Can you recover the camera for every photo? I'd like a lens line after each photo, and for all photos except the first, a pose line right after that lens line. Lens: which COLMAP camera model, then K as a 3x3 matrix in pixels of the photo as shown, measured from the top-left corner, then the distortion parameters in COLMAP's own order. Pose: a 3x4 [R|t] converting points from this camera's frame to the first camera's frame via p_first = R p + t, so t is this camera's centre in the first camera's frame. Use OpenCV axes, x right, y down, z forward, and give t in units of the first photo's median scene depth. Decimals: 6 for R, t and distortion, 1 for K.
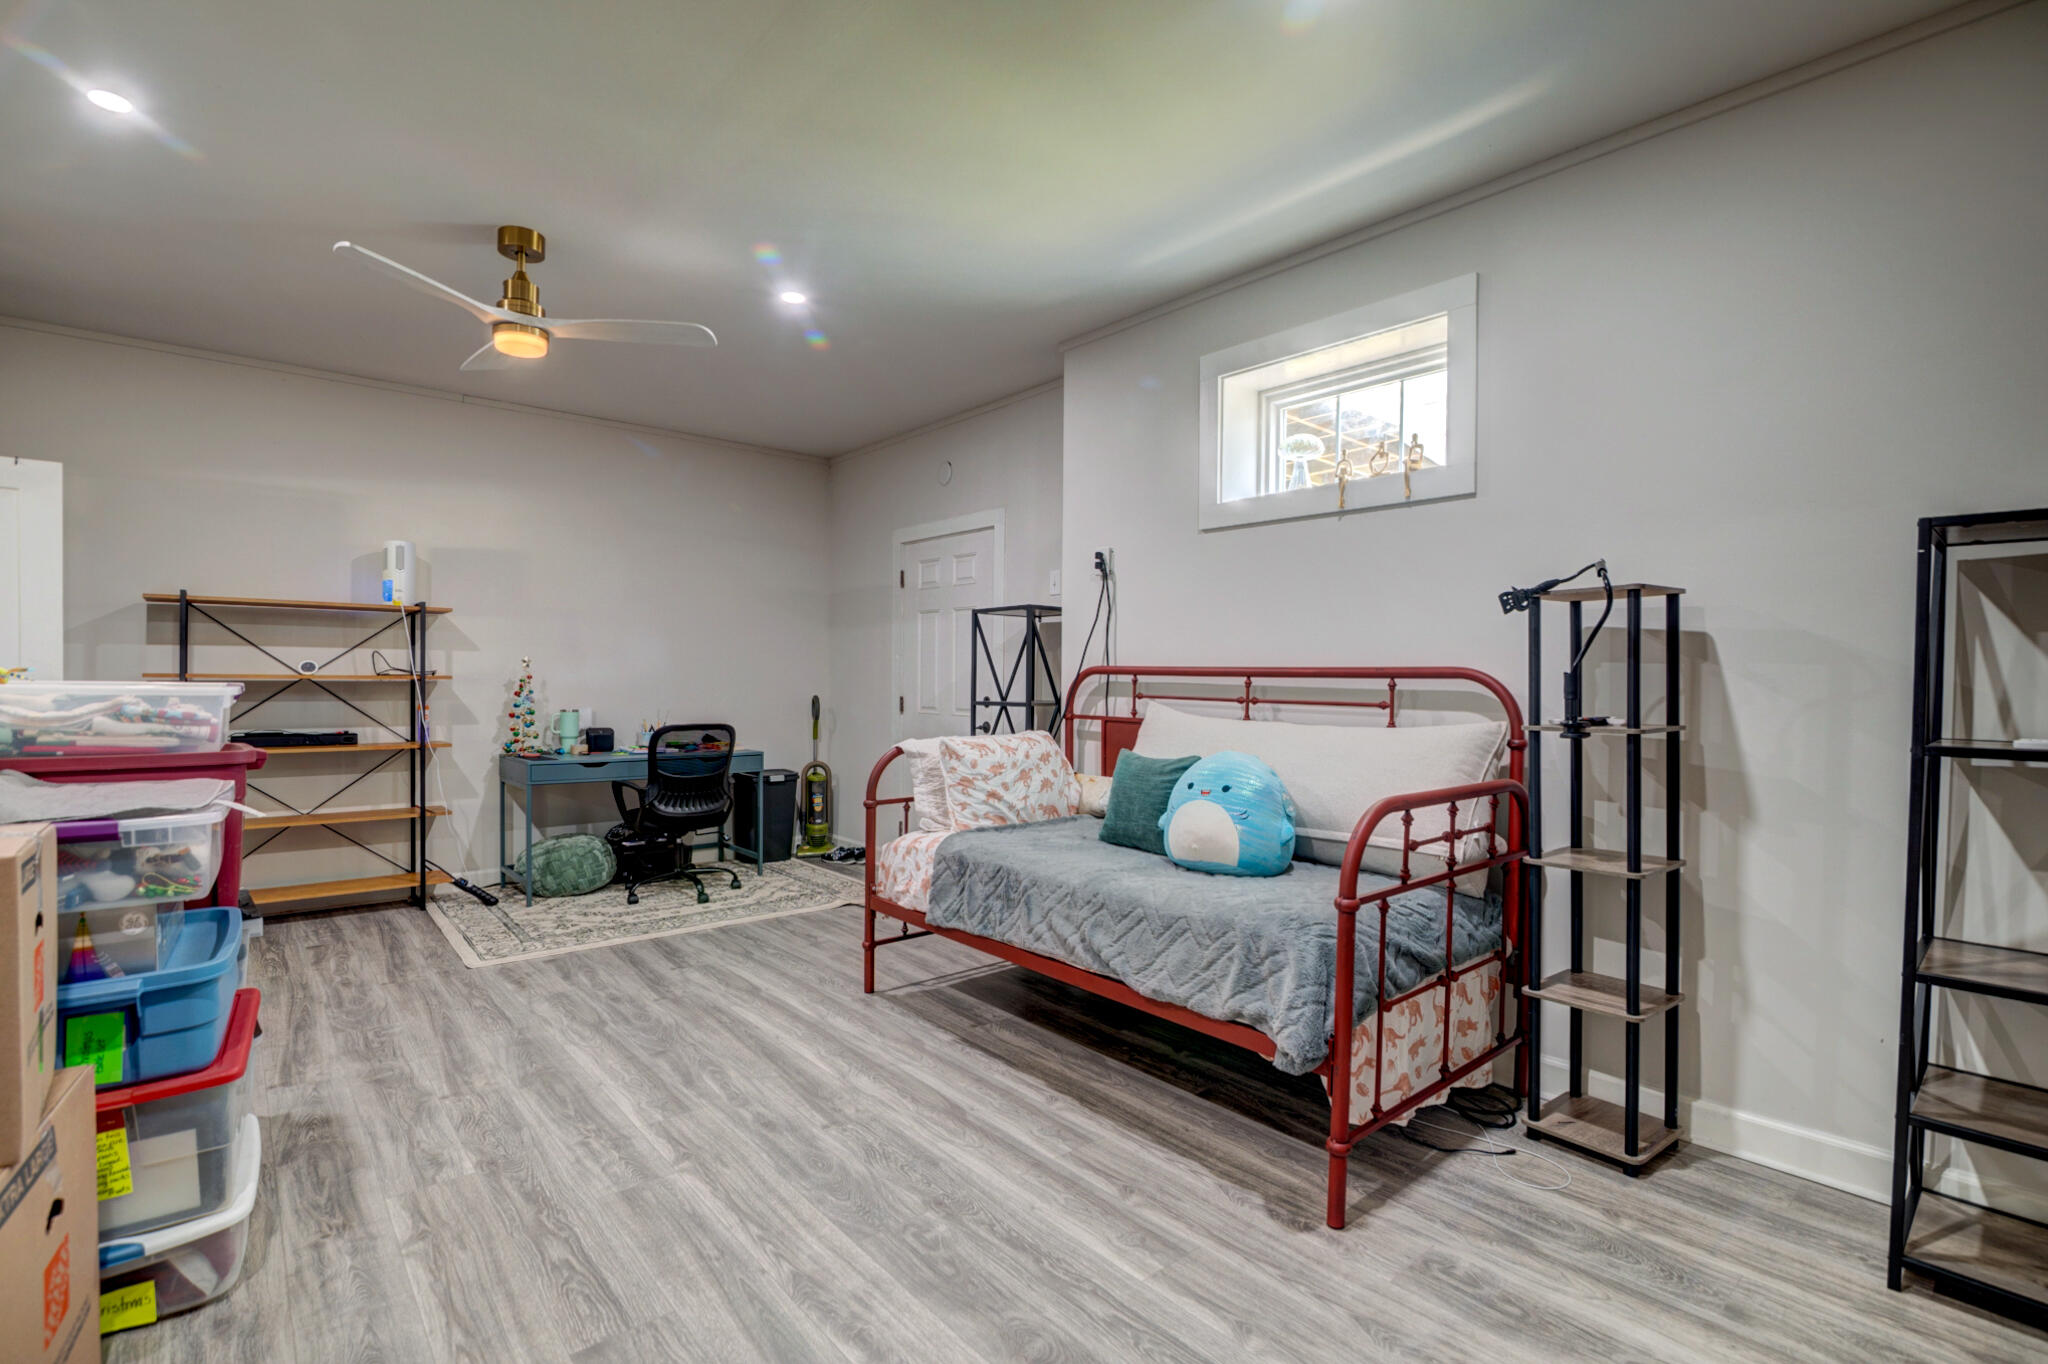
lens RADIAL K [[941.7, 0, 1017.1], [0, 941.7, 675.5], [0, 0, 1]] dist [-0.018137, 0.001000]
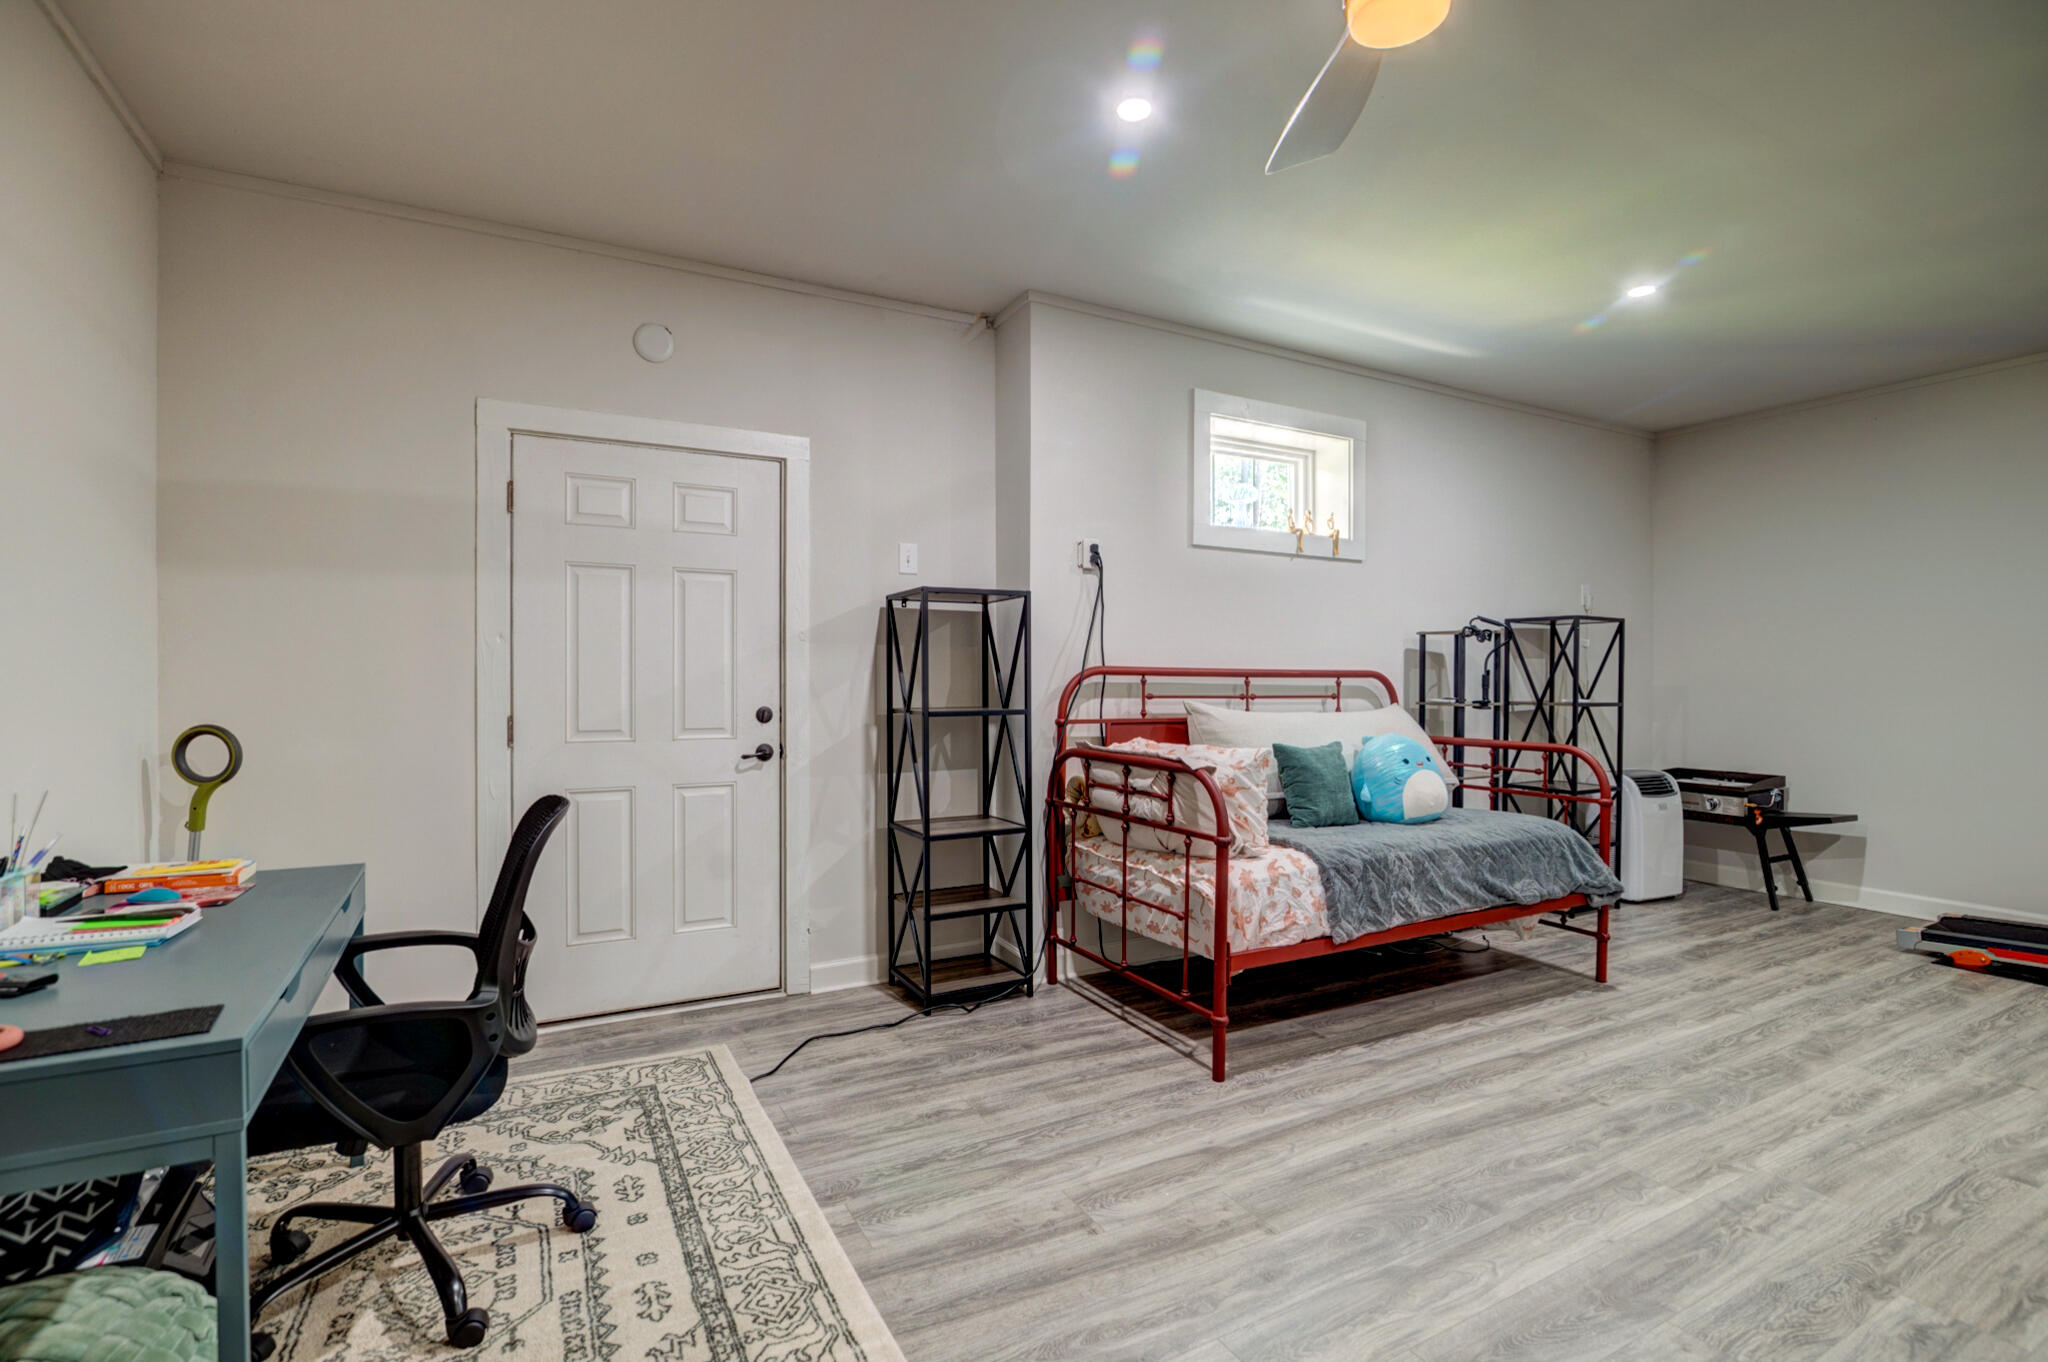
lens RADIAL K [[941.7, 0, 1017.1], [0, 941.7, 674.5], [0, 0, 1]] dist [-0.018137, 0.001000]
pose [[0.209025, -0.006457, 0.977889, -1.088251], [-0.003045, 0.999969, 0.007253, -0.010835], [-0.977905, -0.004494, 0.208999, 1.132424]]
